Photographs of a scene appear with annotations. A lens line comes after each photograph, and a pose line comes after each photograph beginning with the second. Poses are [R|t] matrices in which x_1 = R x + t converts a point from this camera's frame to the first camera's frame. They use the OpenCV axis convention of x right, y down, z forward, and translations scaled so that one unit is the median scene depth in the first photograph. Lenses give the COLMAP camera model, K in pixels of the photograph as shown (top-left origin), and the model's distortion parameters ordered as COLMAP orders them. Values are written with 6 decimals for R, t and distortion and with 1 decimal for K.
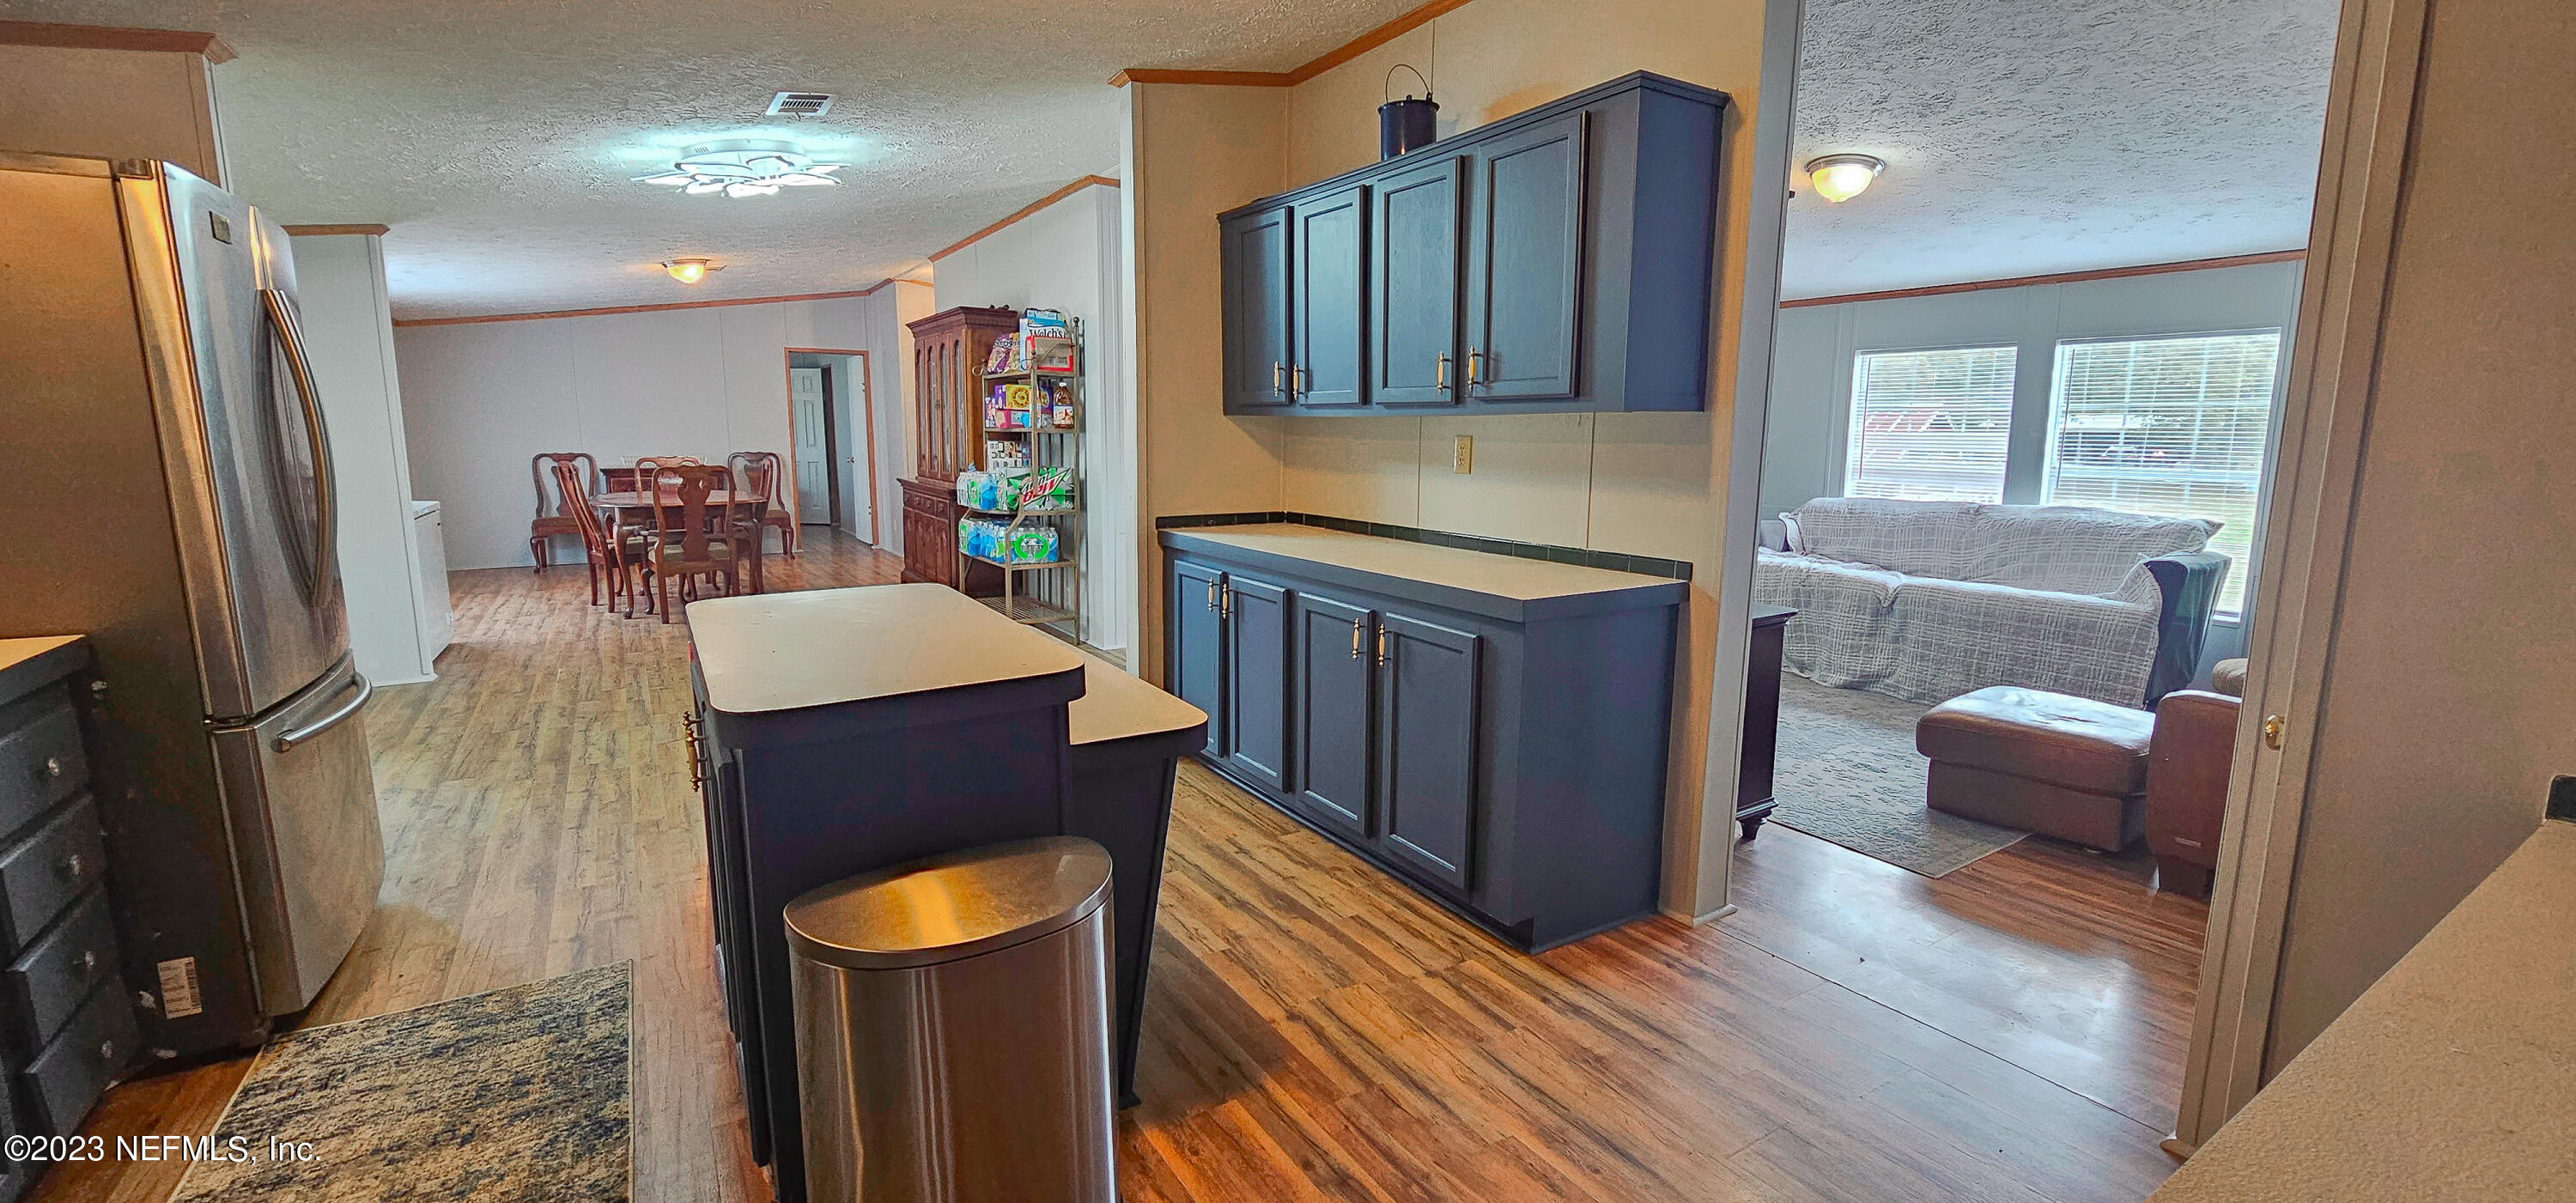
lens RADIAL K [[1053.5, 0, 1288.3], [0, 1053.5, 591.4], [0, 0, 1]] dist [0.000416, 0.000100]
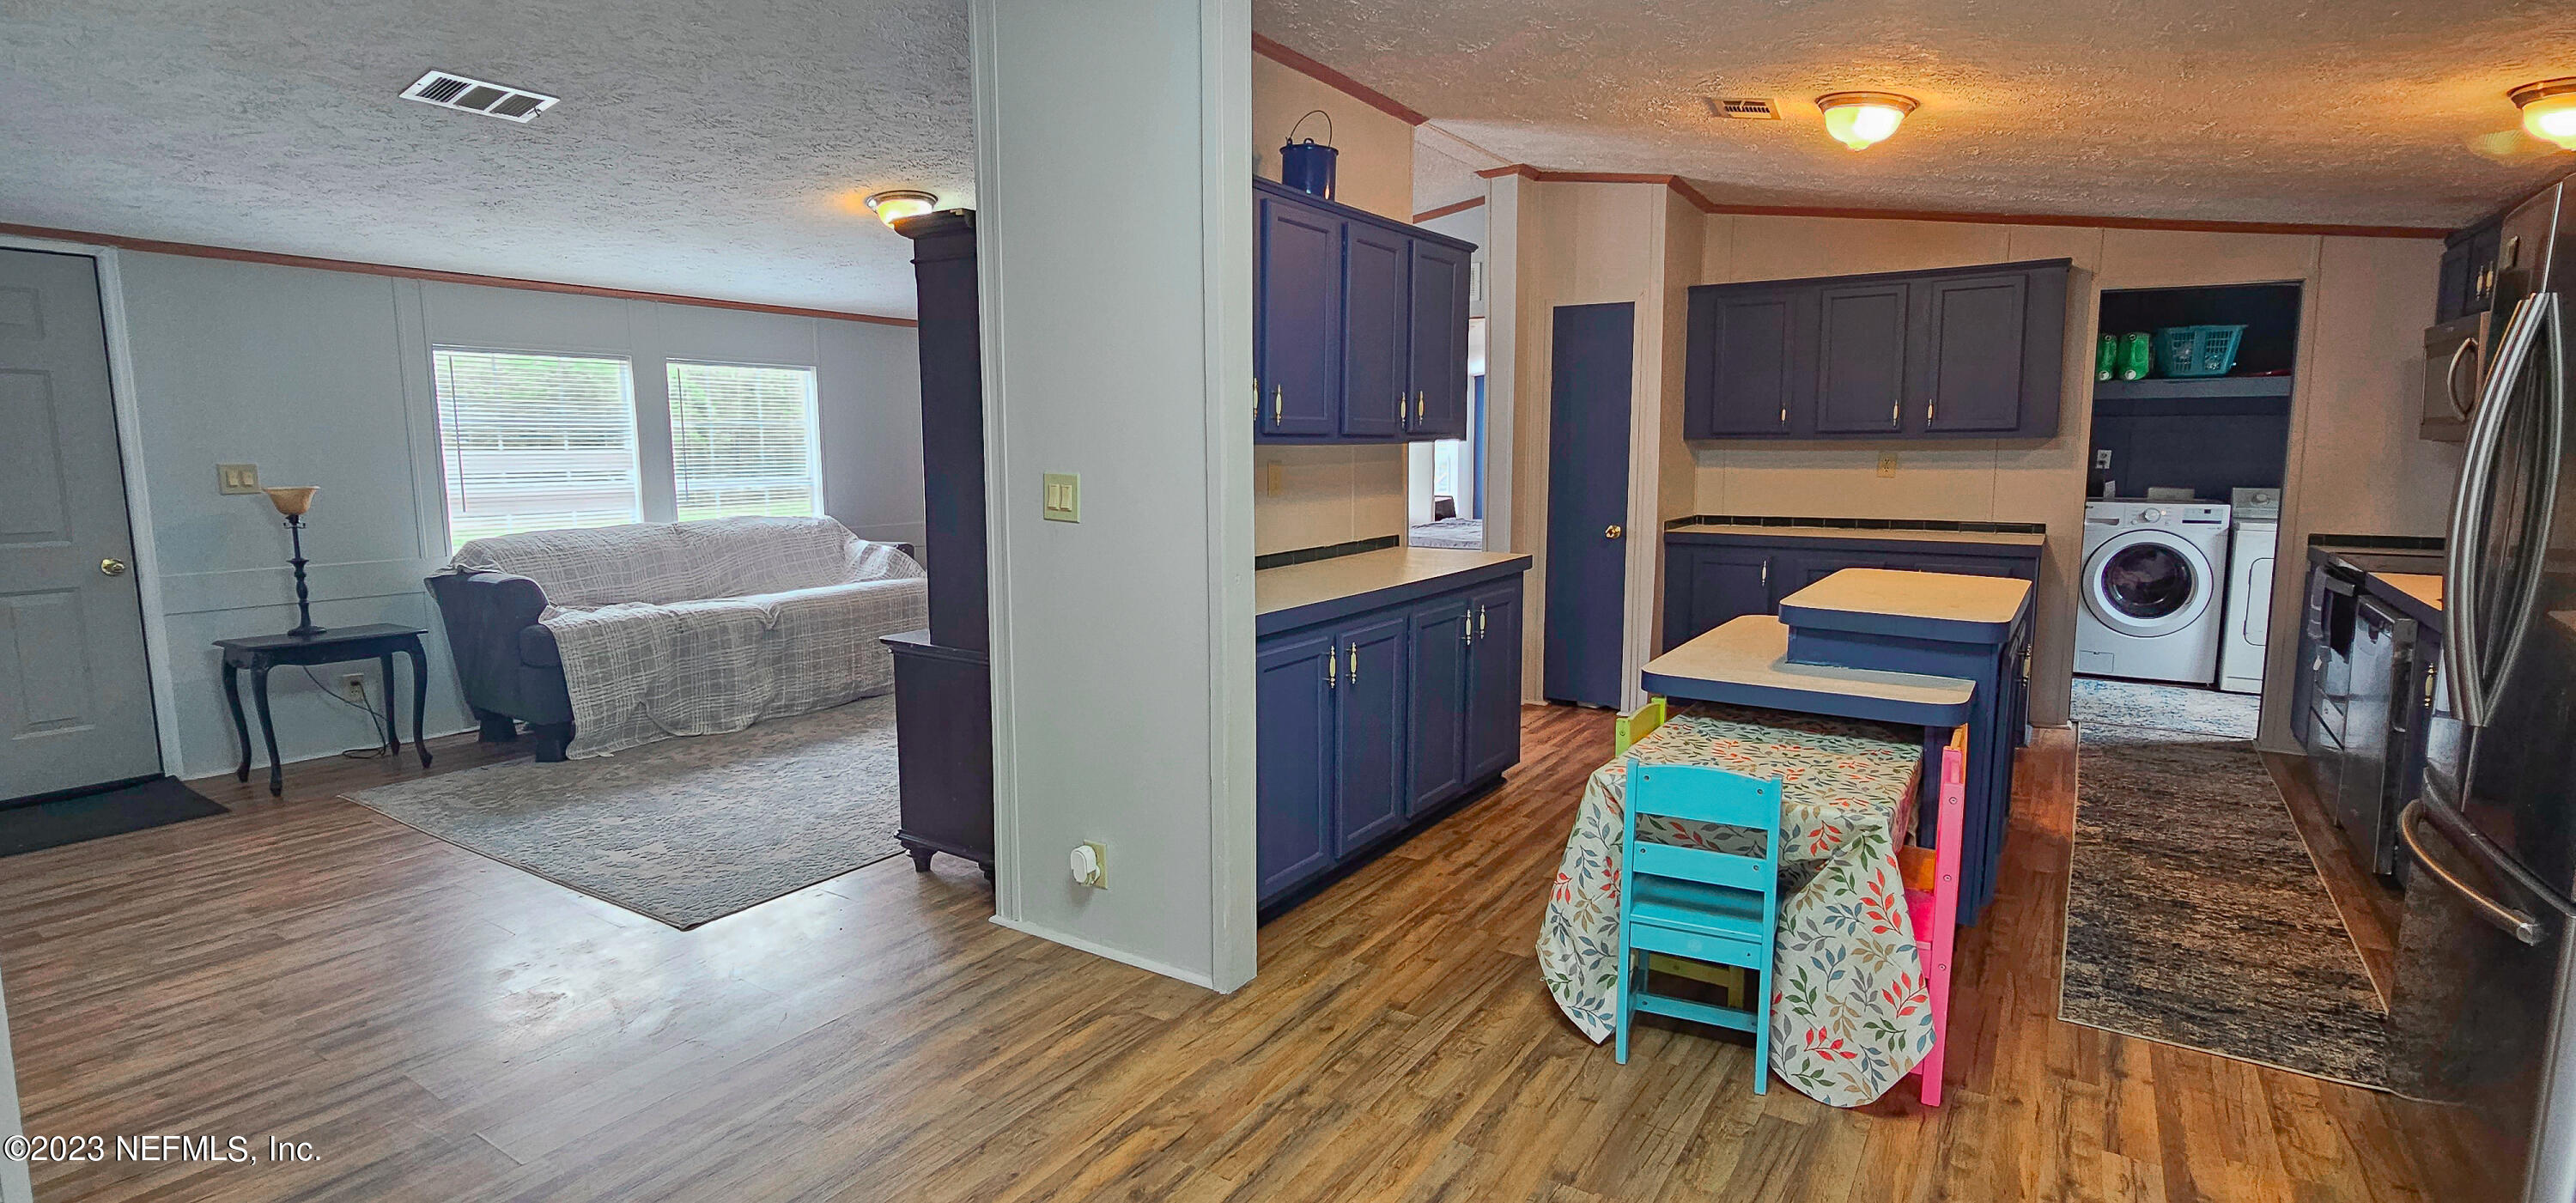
lens RADIAL K [[1214.8, 0, 1286.1], [0, 1214.8, 611.2], [0, 0, 1]] dist [0.000977, -0.000396]
pose [[-0.417687, -0.135269, 0.898465, -1.038610], [0.135422, 0.968542, 0.208776, -0.278334], [-0.898442, 0.208876, -0.386229, 1.615534]]
